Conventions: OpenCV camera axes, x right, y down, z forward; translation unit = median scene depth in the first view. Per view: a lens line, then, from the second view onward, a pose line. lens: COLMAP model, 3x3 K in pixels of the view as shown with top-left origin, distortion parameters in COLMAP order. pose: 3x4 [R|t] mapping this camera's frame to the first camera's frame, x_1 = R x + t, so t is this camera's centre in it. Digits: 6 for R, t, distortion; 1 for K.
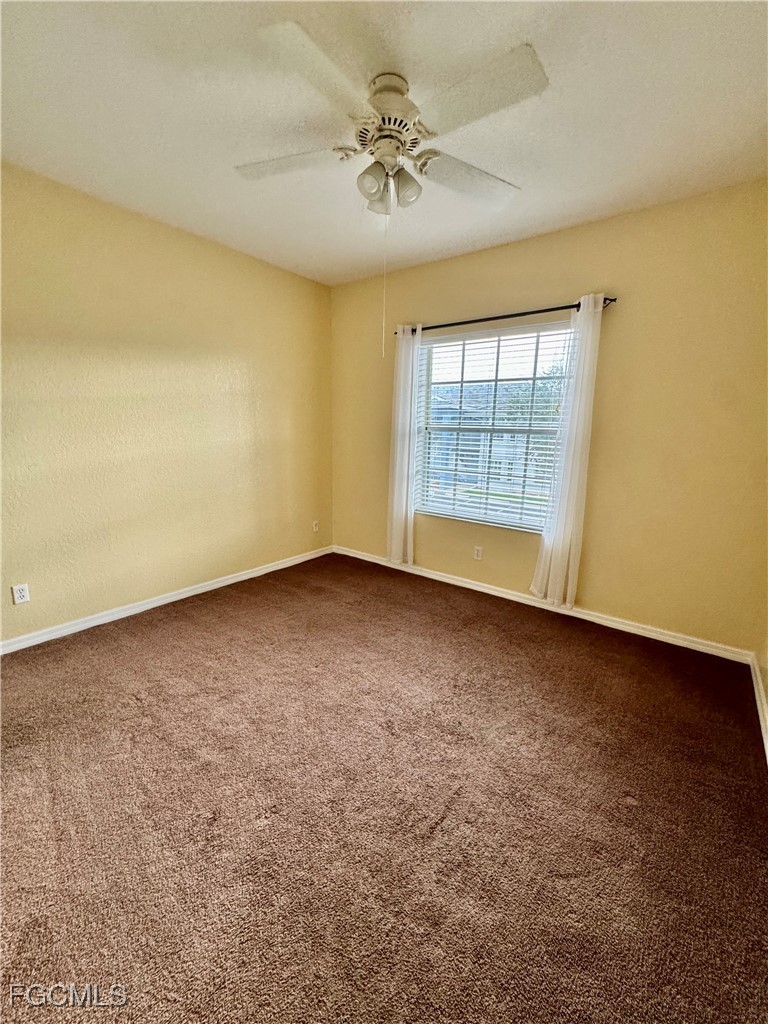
lens RADIAL K [[406.3, 0, 388.0], [0, 406.3, 510.4], [0, 0, 1]] dist [-0.016675, 0.004401]
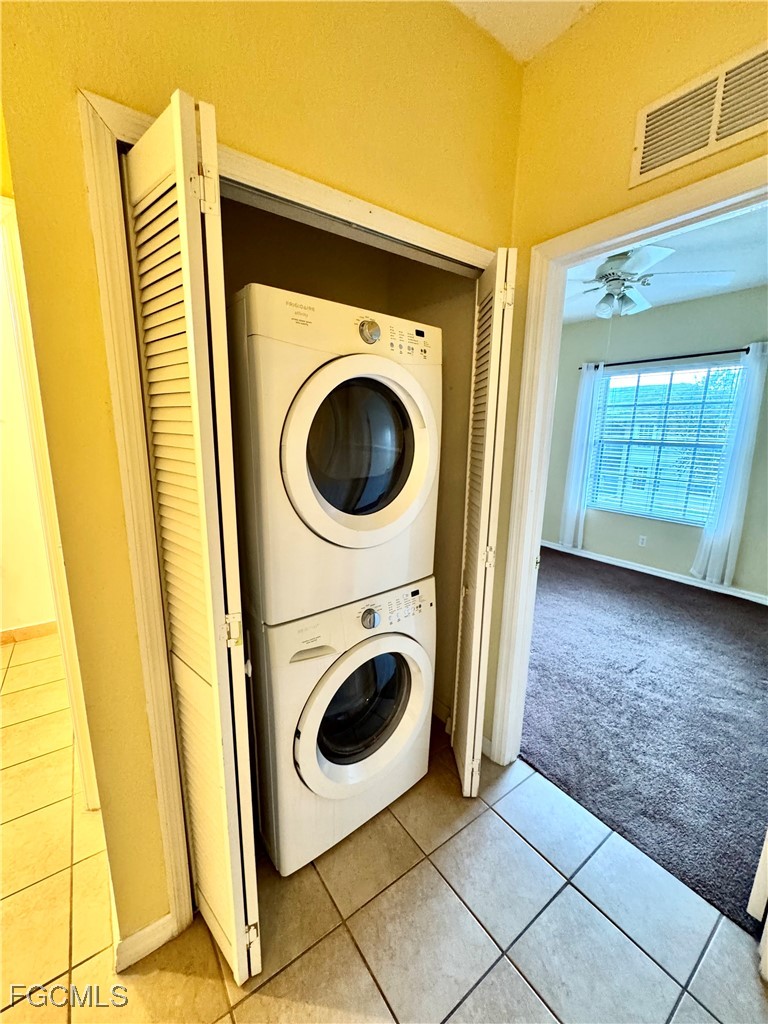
lens RADIAL K [[406.3, 0, 388.0], [0, 406.3, 510.4], [0, 0, 1]] dist [-0.016675, 0.004401]
pose [[0.957448, 0.053097, -0.283678, -0.210260], [-0.055855, 0.998438, -0.001636, 0.064514], [0.283148, 0.017411, 0.958918, -0.484471]]
